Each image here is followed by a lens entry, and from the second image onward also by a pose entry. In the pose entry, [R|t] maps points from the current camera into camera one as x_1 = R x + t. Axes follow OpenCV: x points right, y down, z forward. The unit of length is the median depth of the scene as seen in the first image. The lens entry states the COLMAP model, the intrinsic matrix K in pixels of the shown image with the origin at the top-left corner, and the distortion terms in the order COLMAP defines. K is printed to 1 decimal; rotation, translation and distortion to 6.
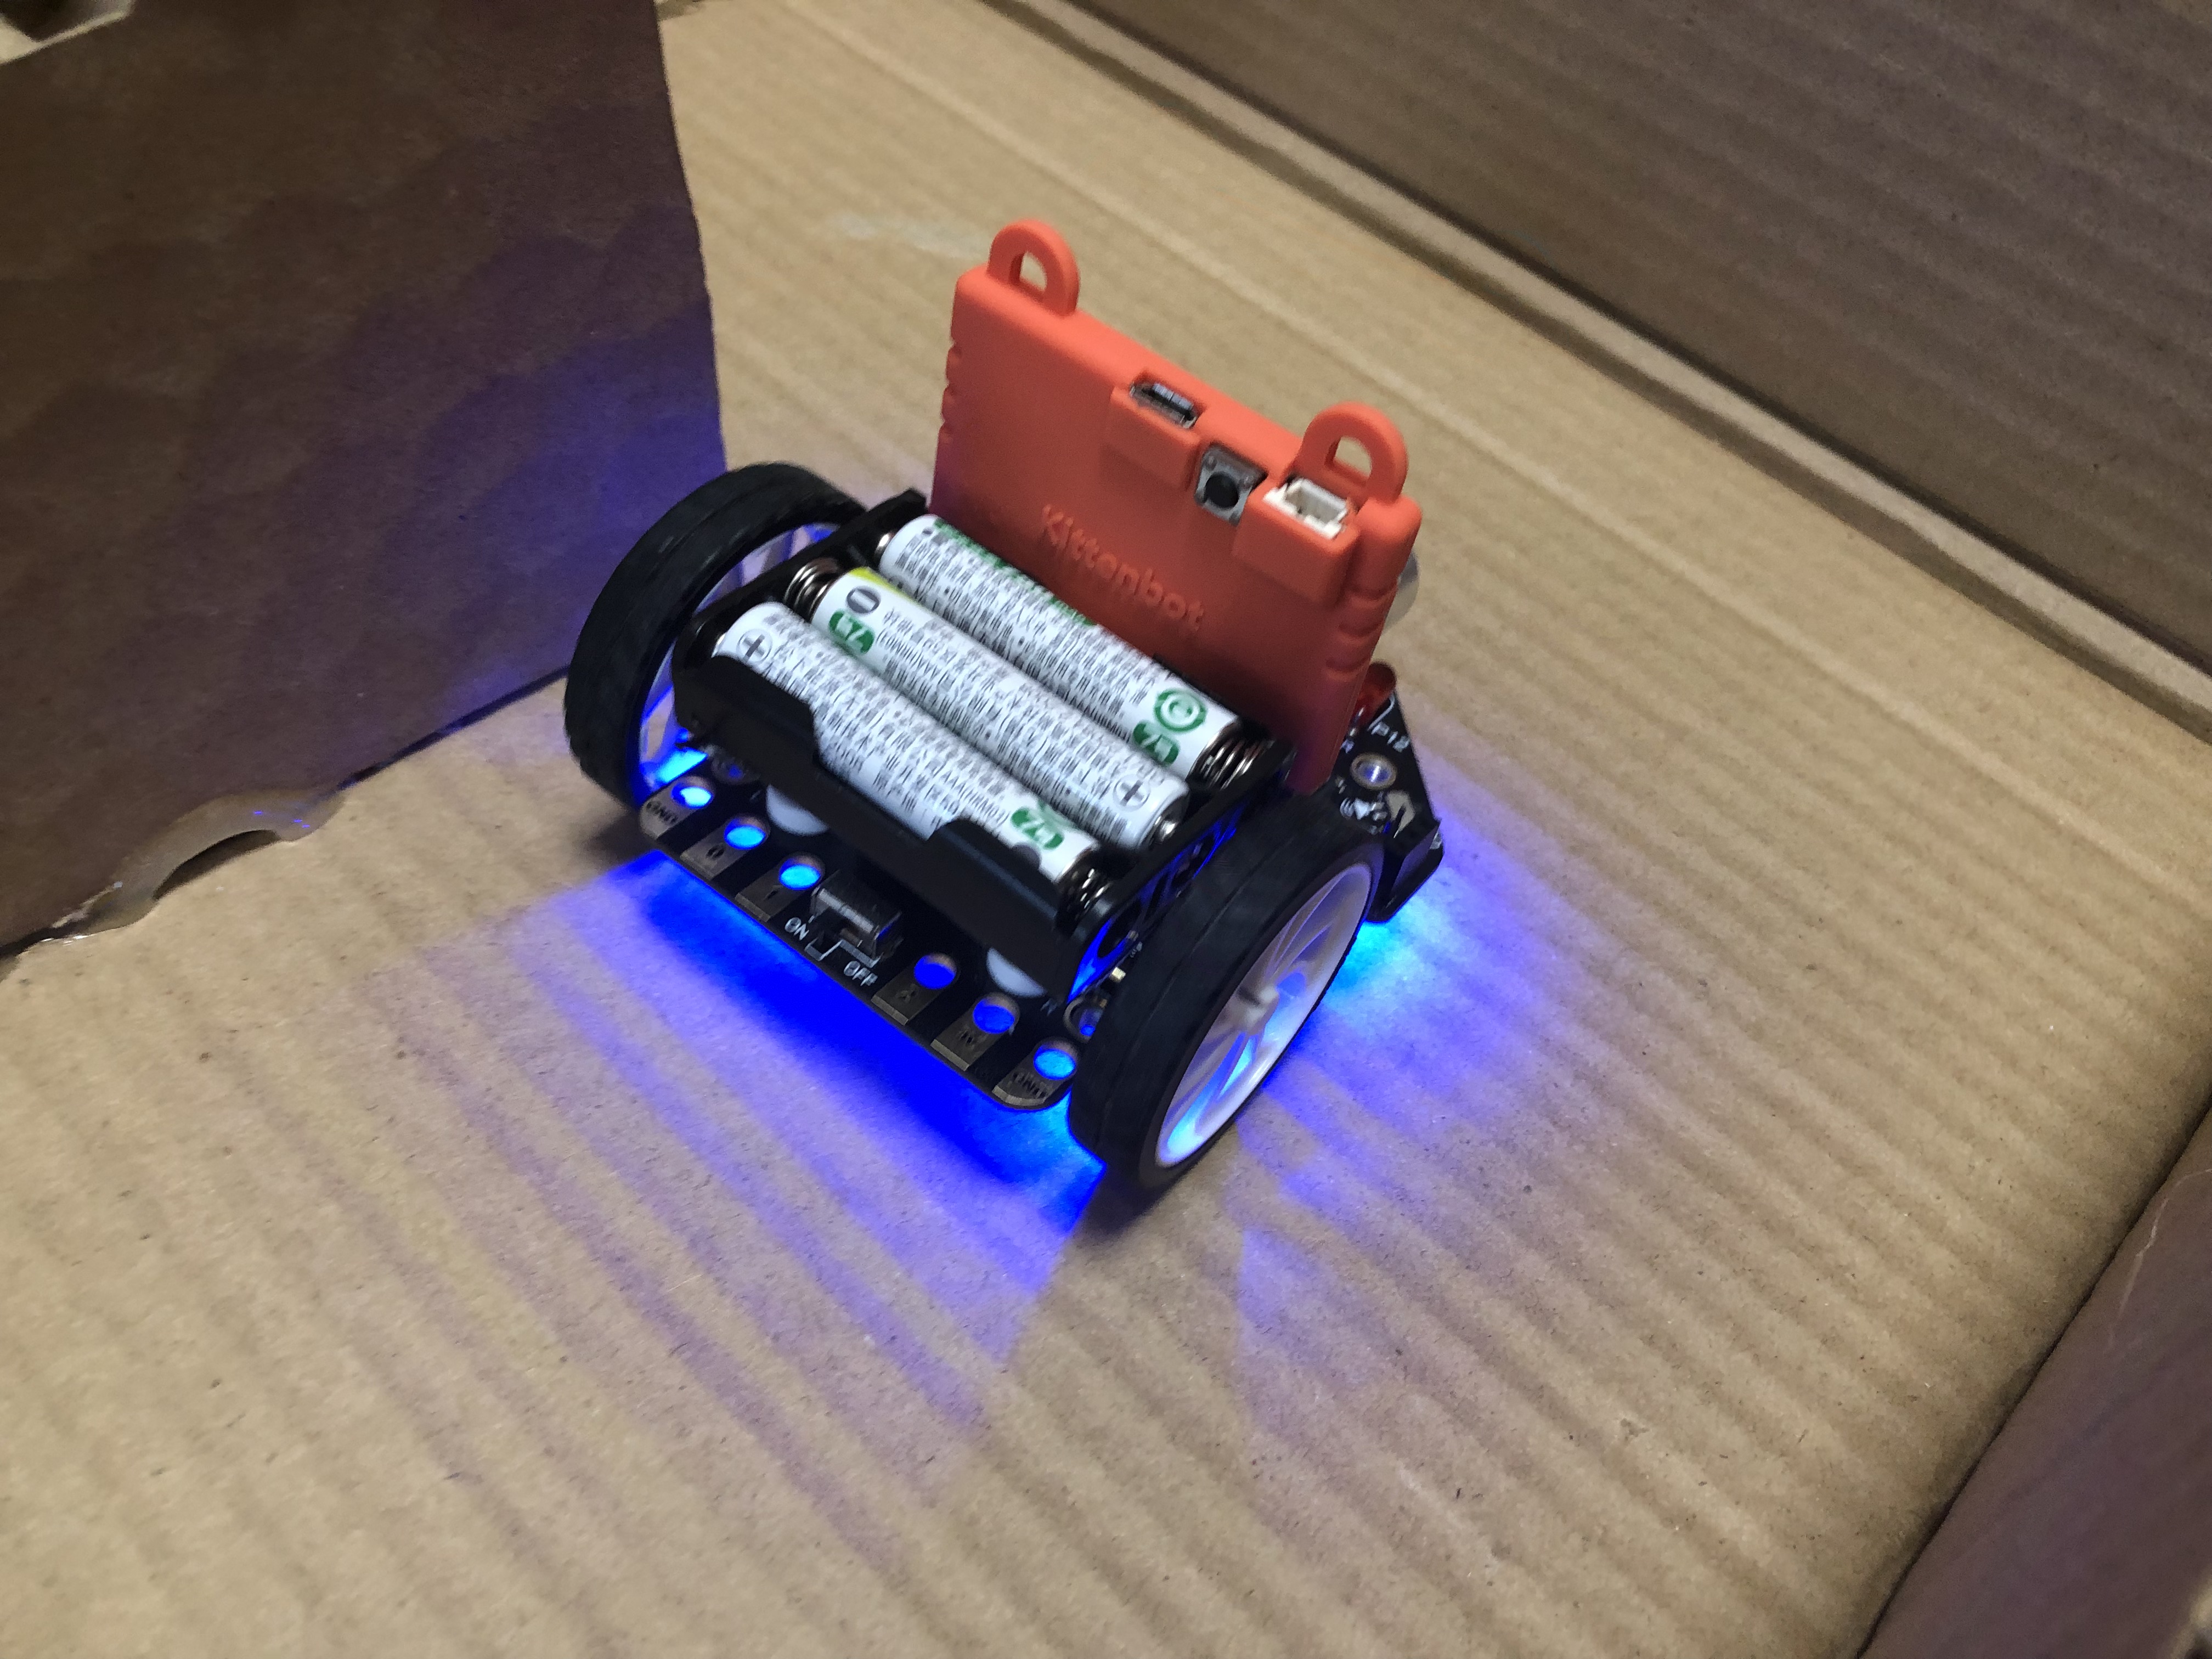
lens RADIAL K [[1881.5, 0, 1112.9], [0, 1881.5, 794.3], [0, 0, 1]] dist [0.222678, -0.001495]
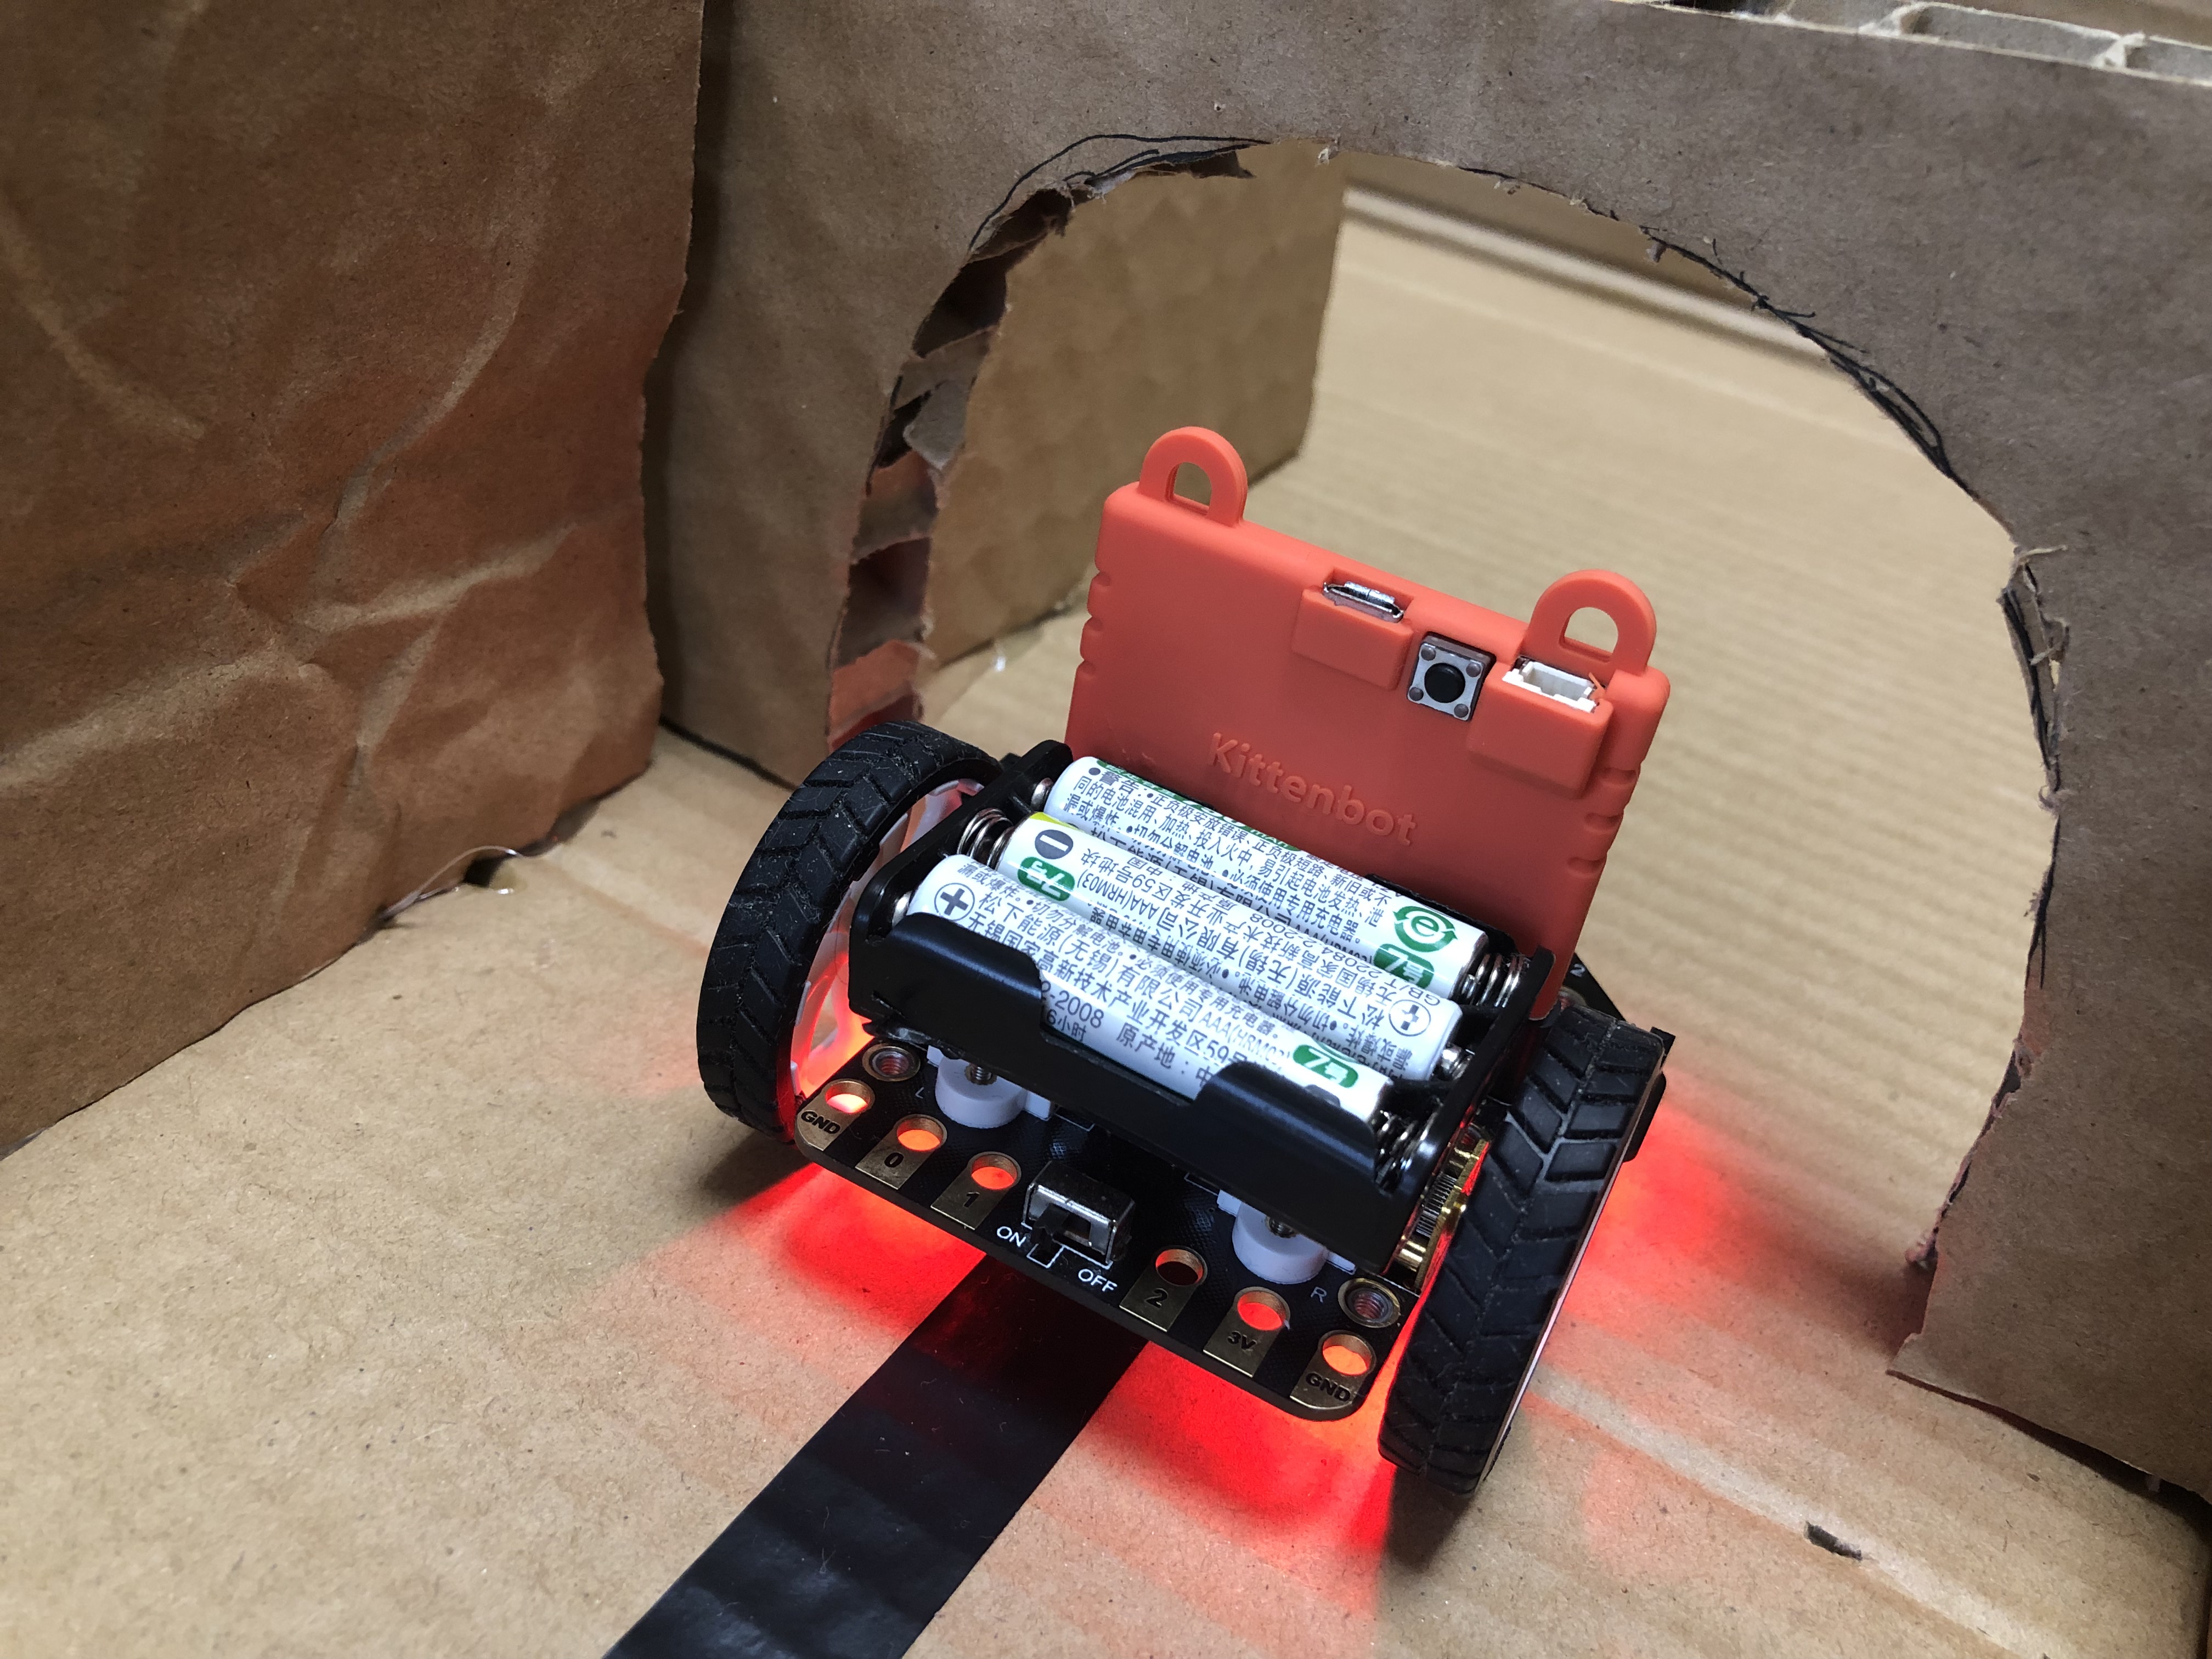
lens RADIAL K [[1881.5, 0, 1112.9], [0, 1881.5, 794.3], [0, 0, 1]] dist [0.222678, -0.001495]
pose [[0.987133, -0.093287, 0.129872, -0.222656], [0.117190, 0.974635, -0.190662, 0.047983], [-0.108792, 0.203429, 0.973027, 0.136489]]
